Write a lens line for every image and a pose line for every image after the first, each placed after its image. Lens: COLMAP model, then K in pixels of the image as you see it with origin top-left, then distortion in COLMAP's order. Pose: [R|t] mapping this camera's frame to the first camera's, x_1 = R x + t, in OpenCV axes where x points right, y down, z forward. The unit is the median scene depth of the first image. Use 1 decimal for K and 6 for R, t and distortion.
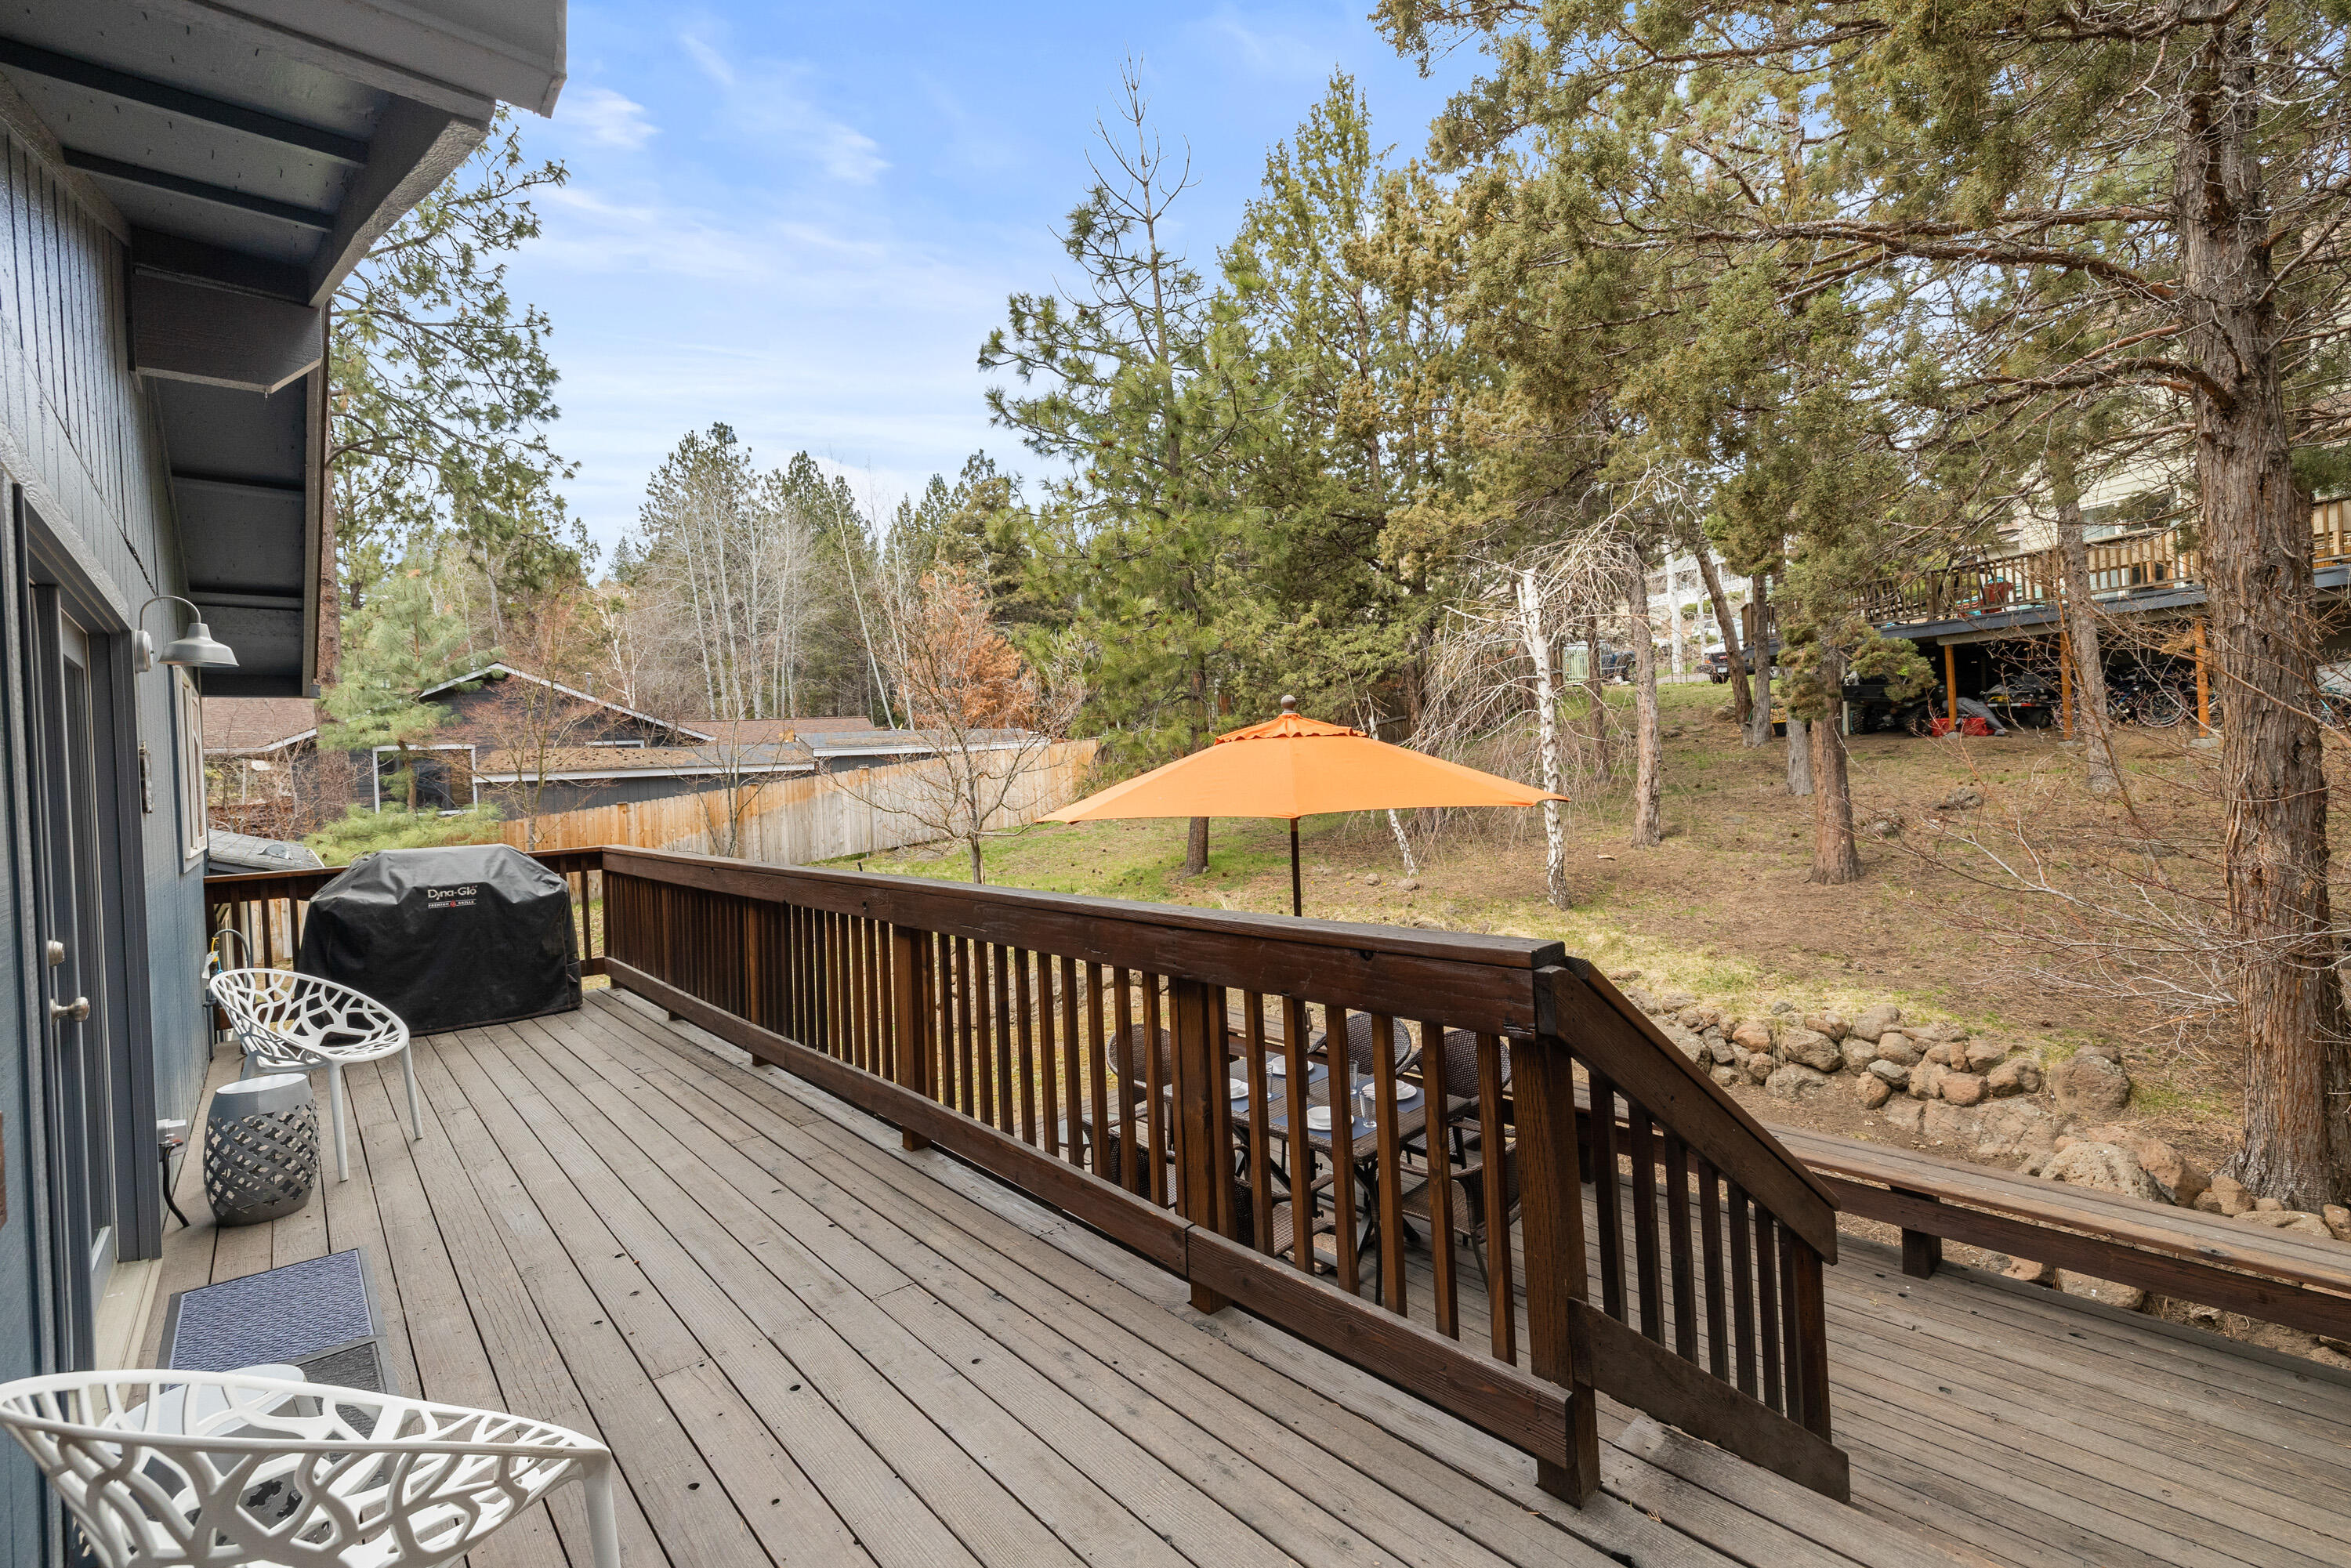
lens RADIAL K [[1002.6, 0, 1161.7], [0, 1002.6, 771.4], [0, 0, 1]] dist [-0.000140, -0.000128]
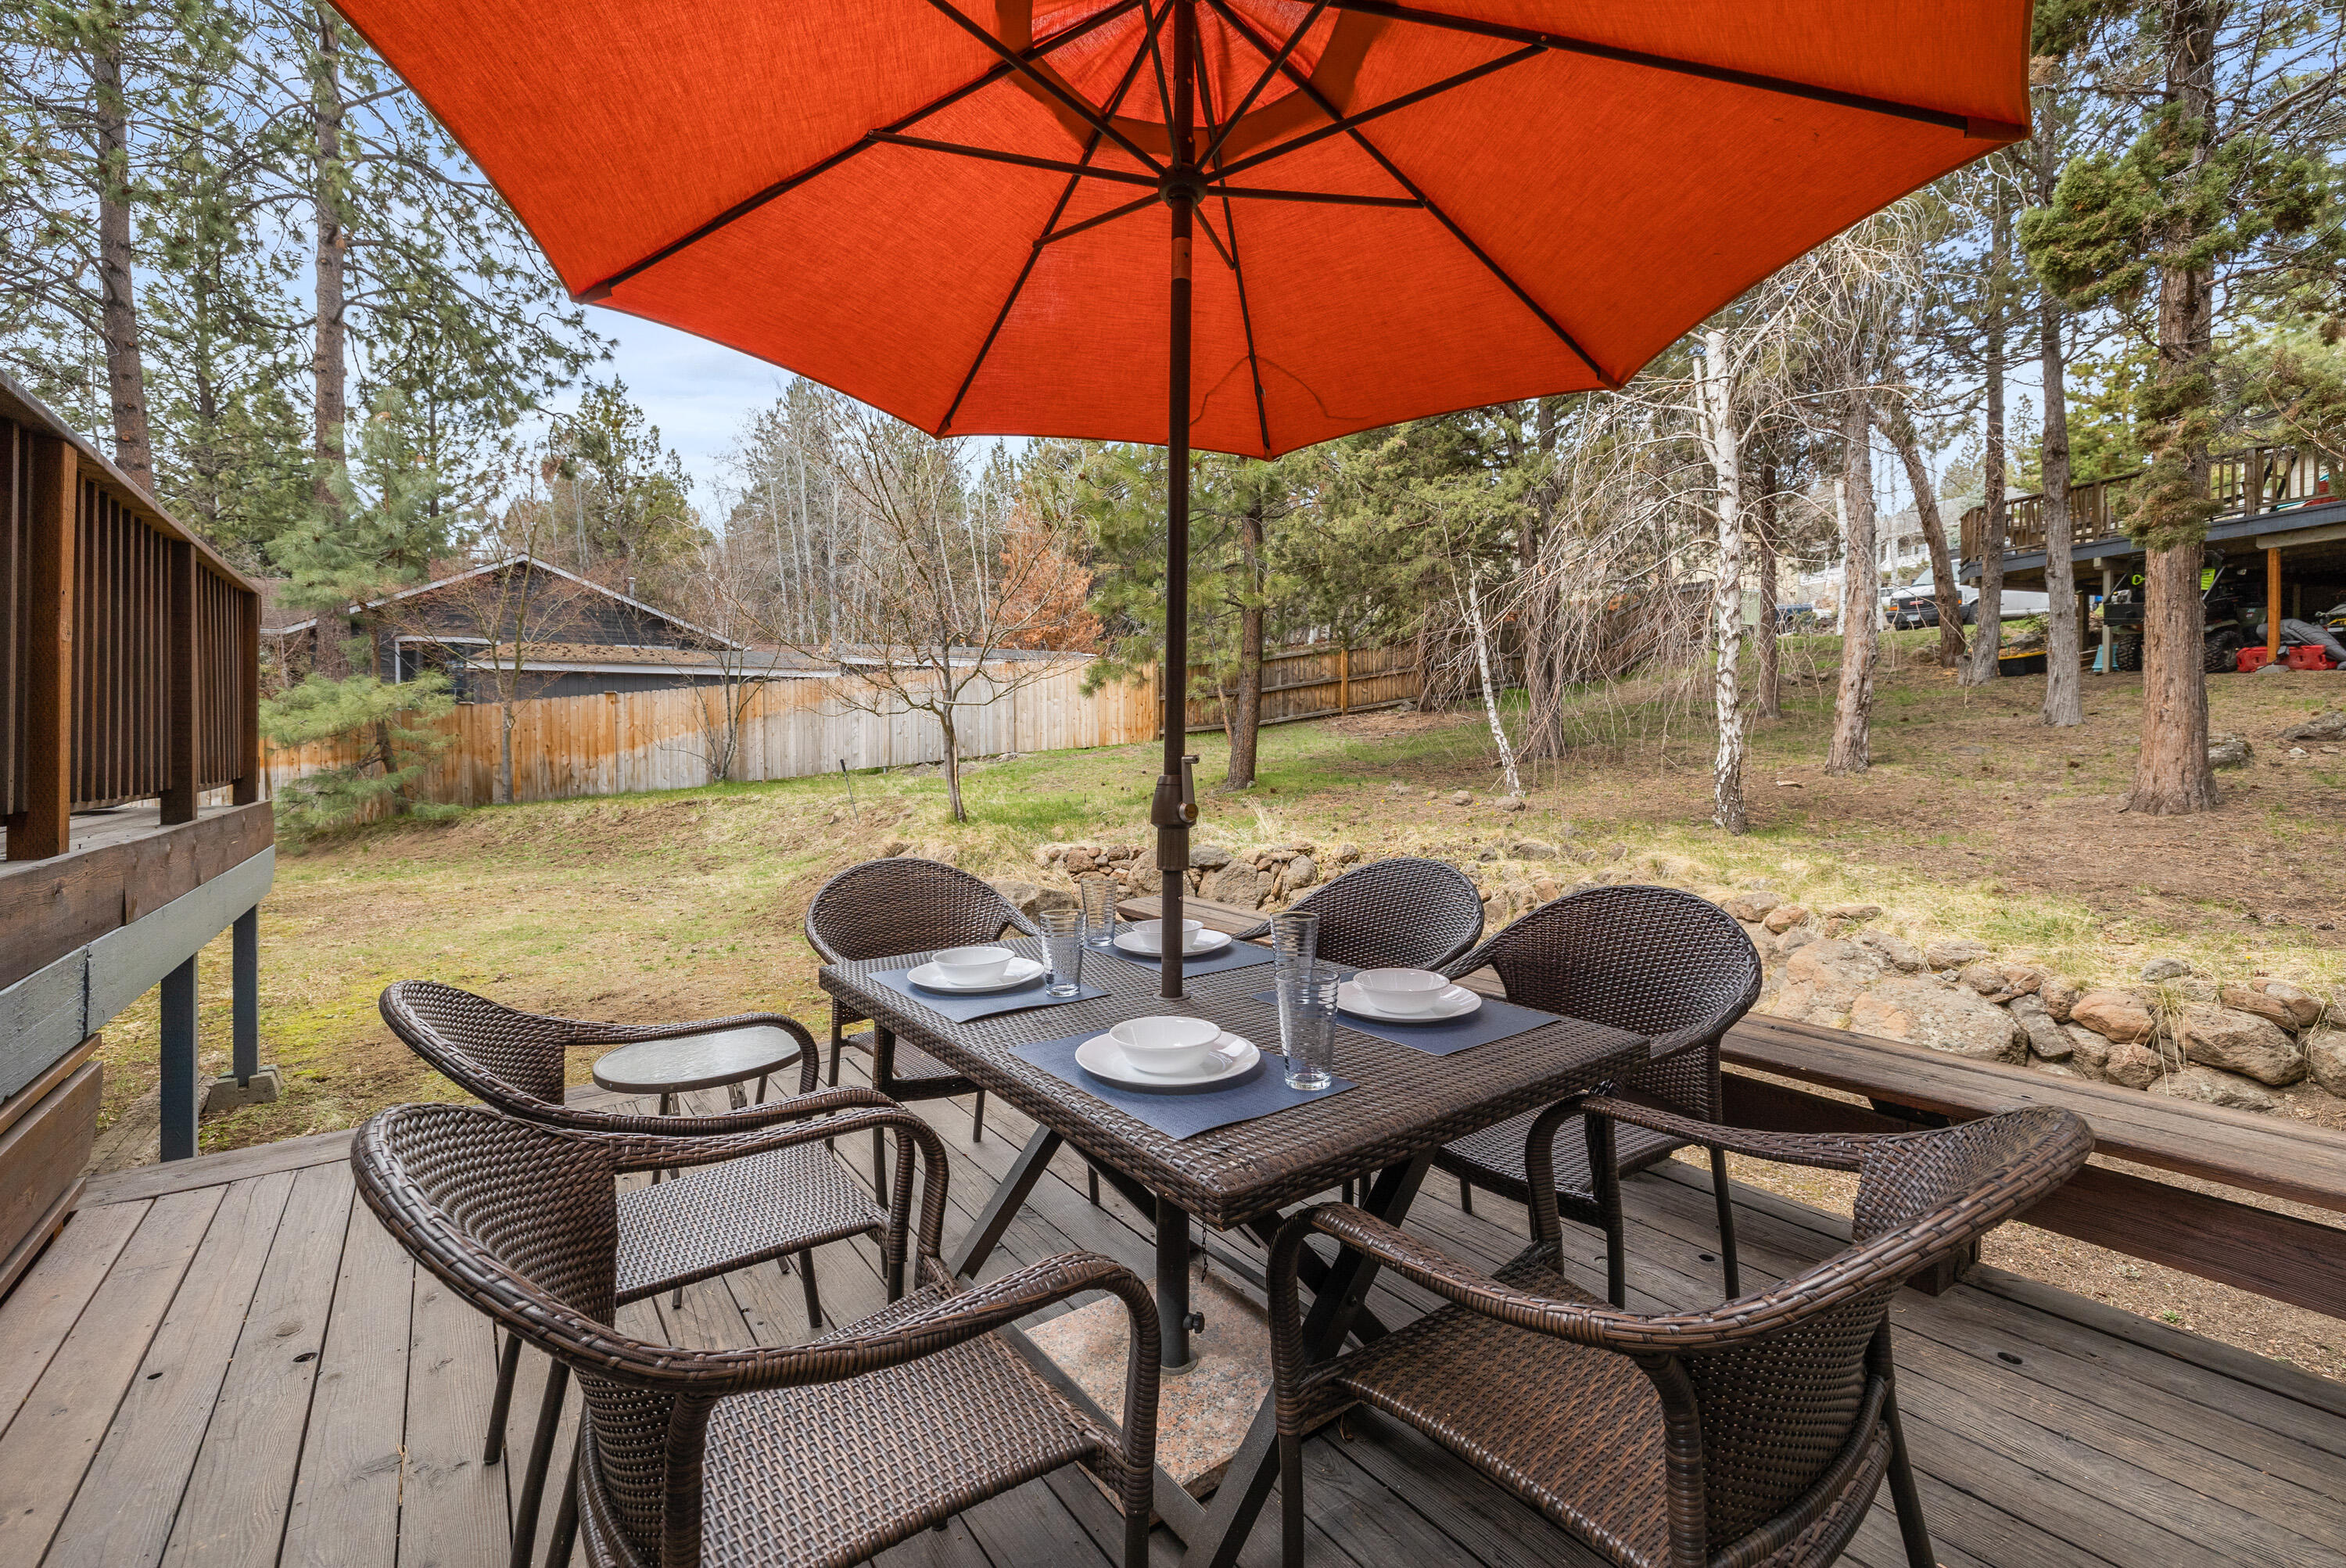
lens RADIAL K [[1000.6, 0, 1159.3], [0, 1000.6, 774.2], [0, 0, 1]] dist [-0.000140, -0.000128]
pose [[0.993252, 0.047482, -0.105809, 0.062359], [-0.045026, 0.998661, 0.025482, 0.081253], [0.106878, -0.020546, 0.994060, 0.224398]]
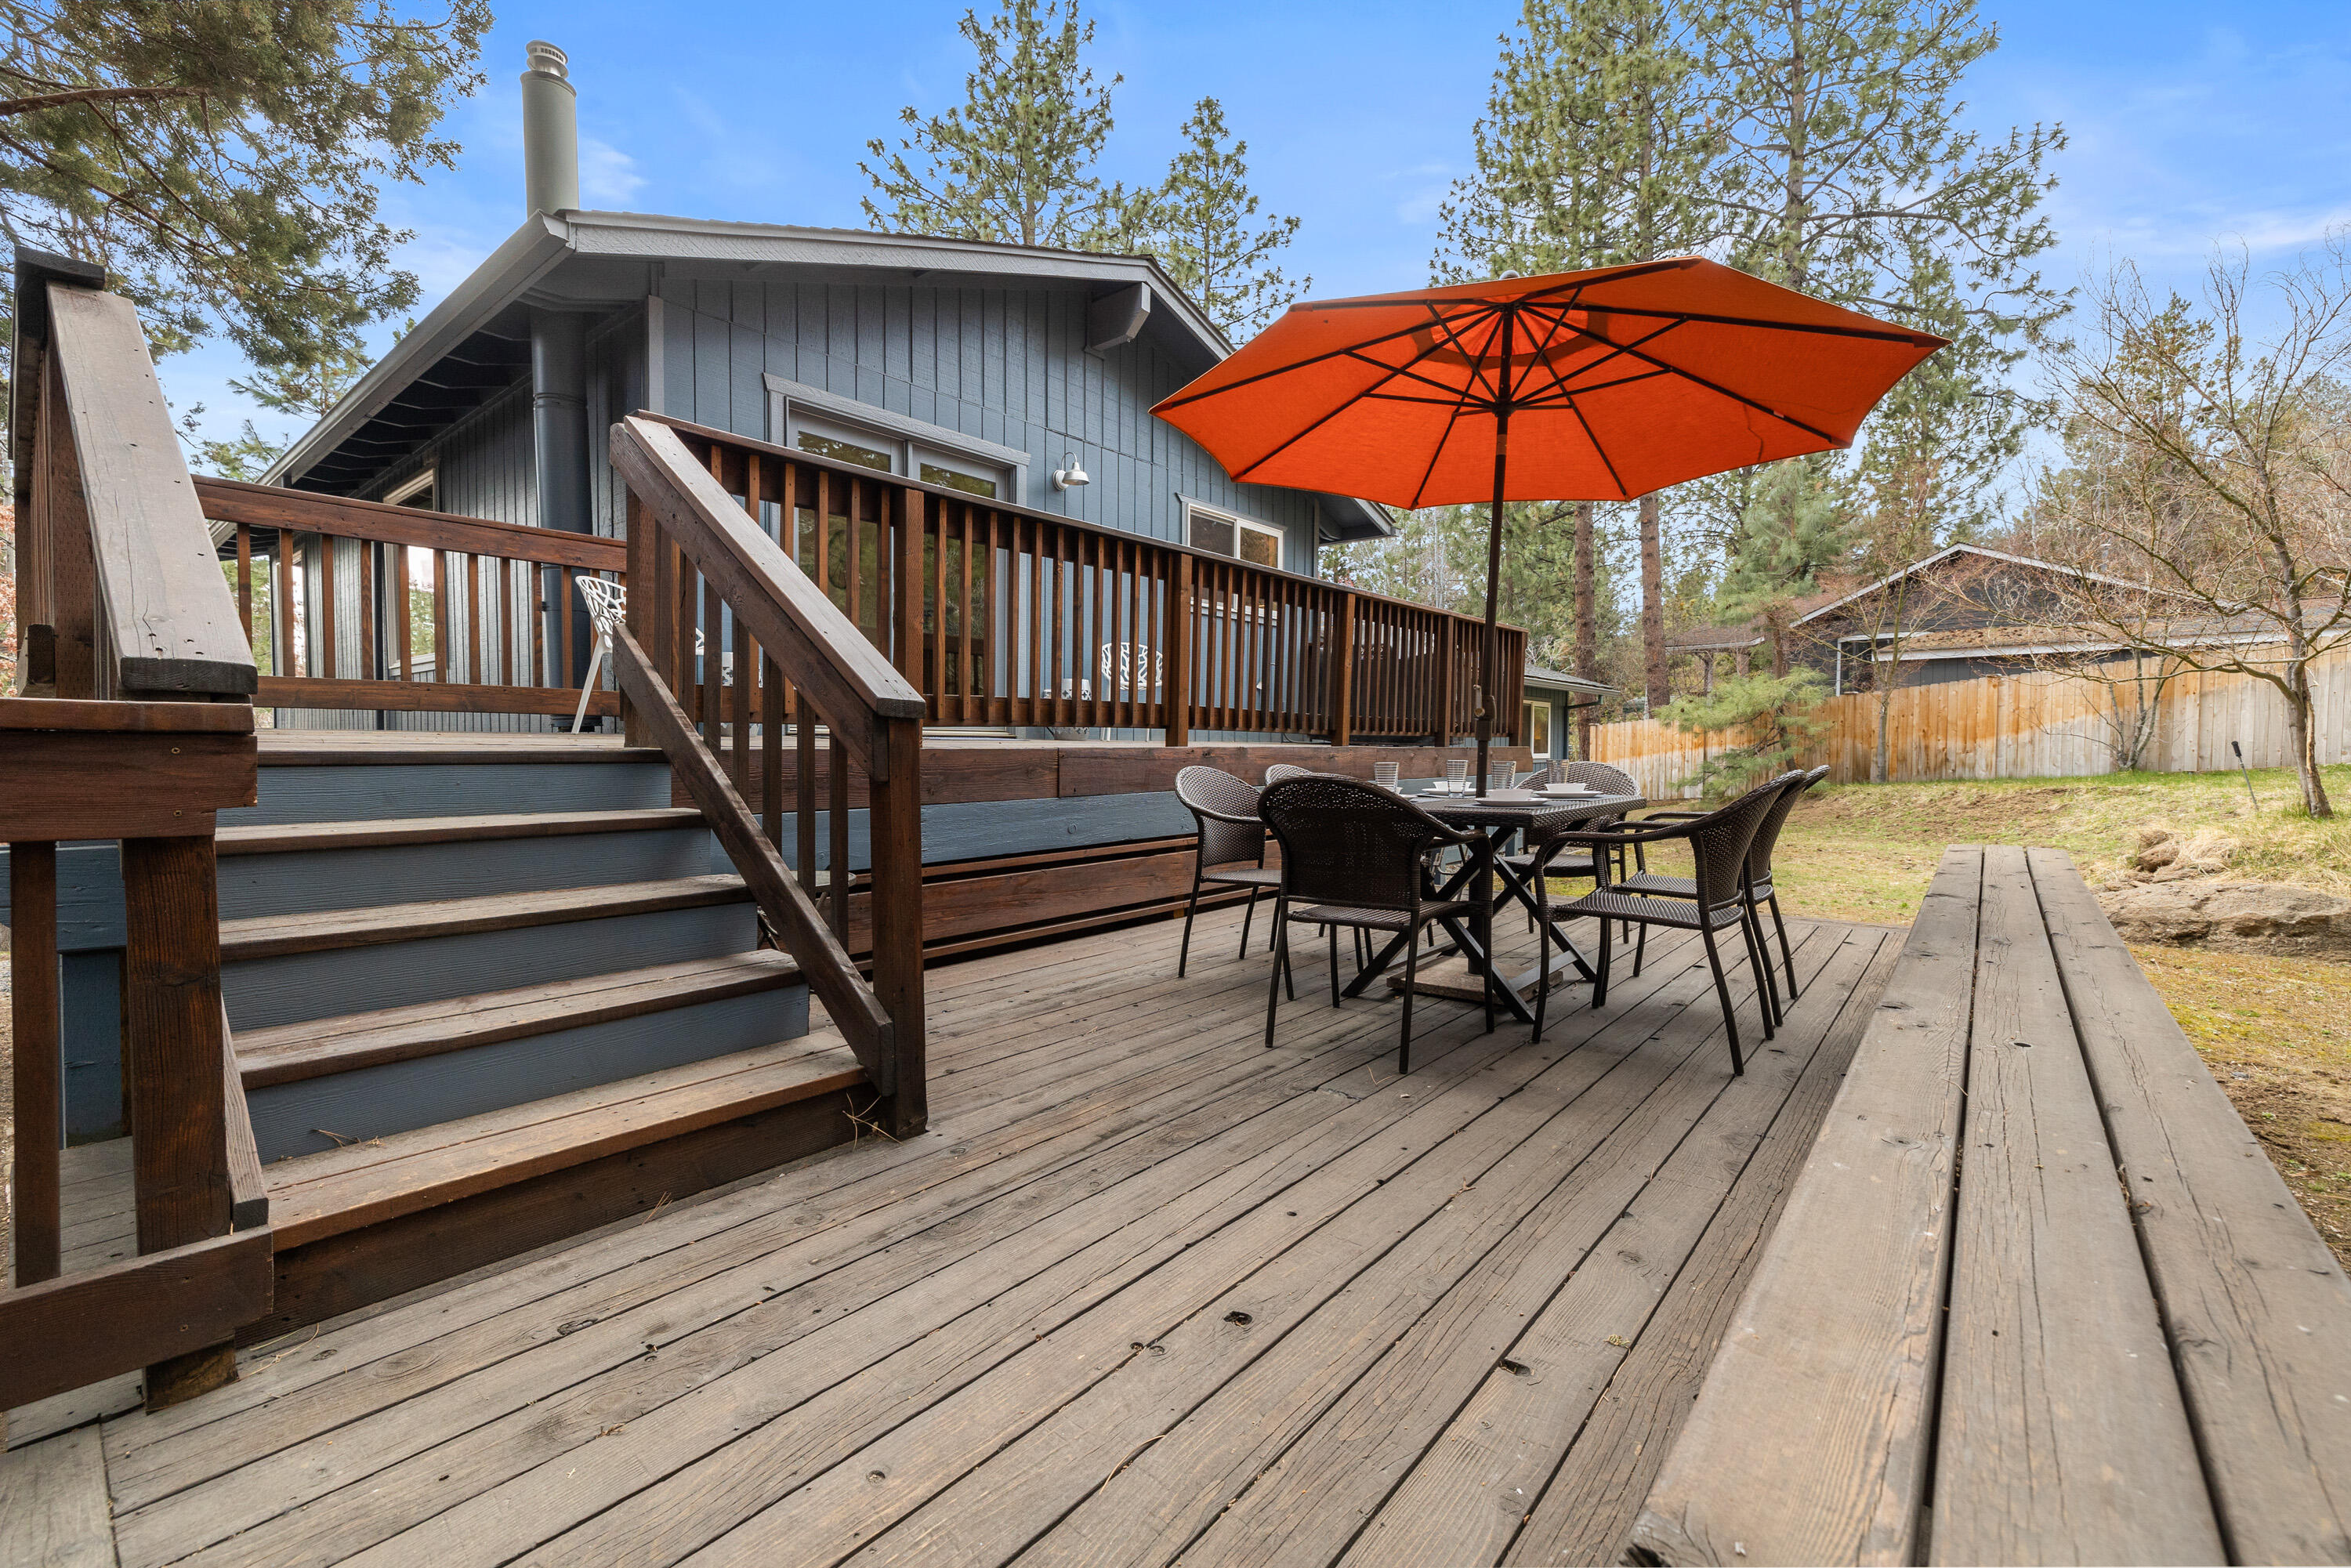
lens RADIAL K [[1002.6, 0, 1170.0], [0, 1002.6, 771.1], [0, 0, 1]] dist [-0.000140, -0.000128]
pose [[0.126486, 0.072721, -0.989299, 0.330356], [-0.013658, 0.997342, 0.071566, 0.084743], [0.991874, 0.004460, 0.127143, 0.243462]]
